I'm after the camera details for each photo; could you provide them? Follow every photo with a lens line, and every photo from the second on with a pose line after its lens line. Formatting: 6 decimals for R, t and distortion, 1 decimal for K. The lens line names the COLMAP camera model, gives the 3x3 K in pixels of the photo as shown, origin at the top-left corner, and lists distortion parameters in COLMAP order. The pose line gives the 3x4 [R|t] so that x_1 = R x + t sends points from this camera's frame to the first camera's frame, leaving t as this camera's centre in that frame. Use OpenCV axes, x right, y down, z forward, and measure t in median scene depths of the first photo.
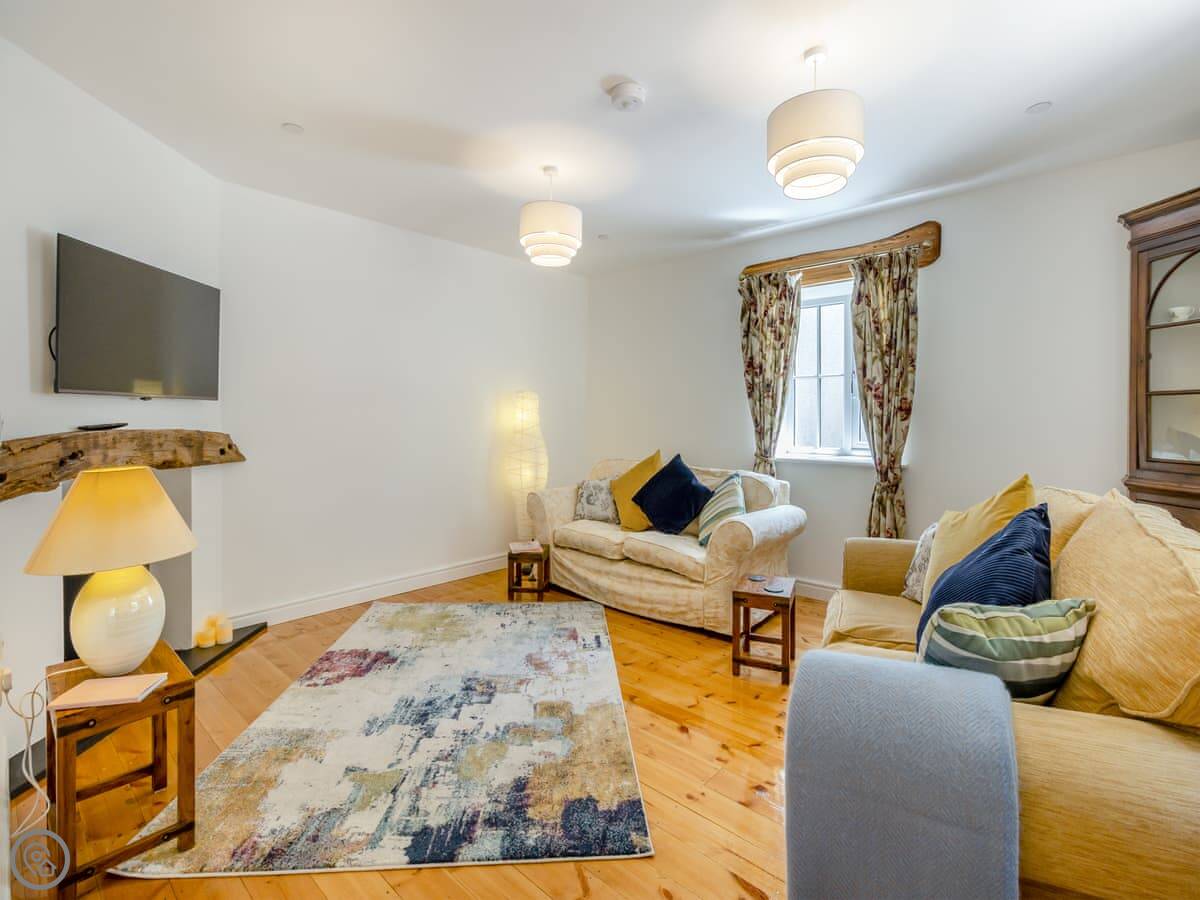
lens RADIAL K [[583.6, 0, 631.5], [0, 583.6, 421.5], [0, 0, 1]] dist [0.005822, -0.003421]
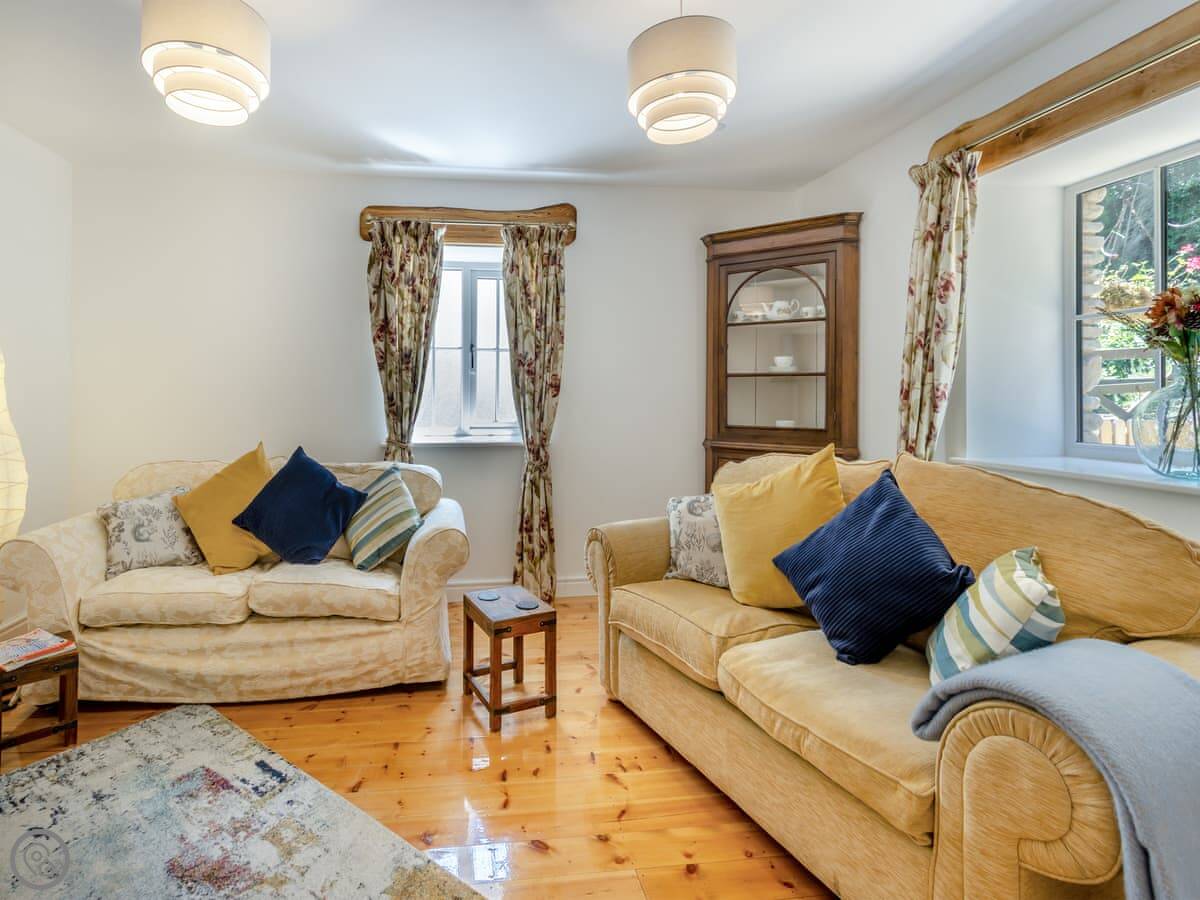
lens RADIAL K [[583.6, 0, 540.2], [0, 583.6, 389.9], [0, 0, 1]] dist [0.005822, -0.003421]
pose [[0.674755, 0.003758, 0.738032, -0.270254], [0.007940, 0.999892, -0.012352, -0.002104], [-0.737999, 0.014195, 0.674652, 0.337494]]
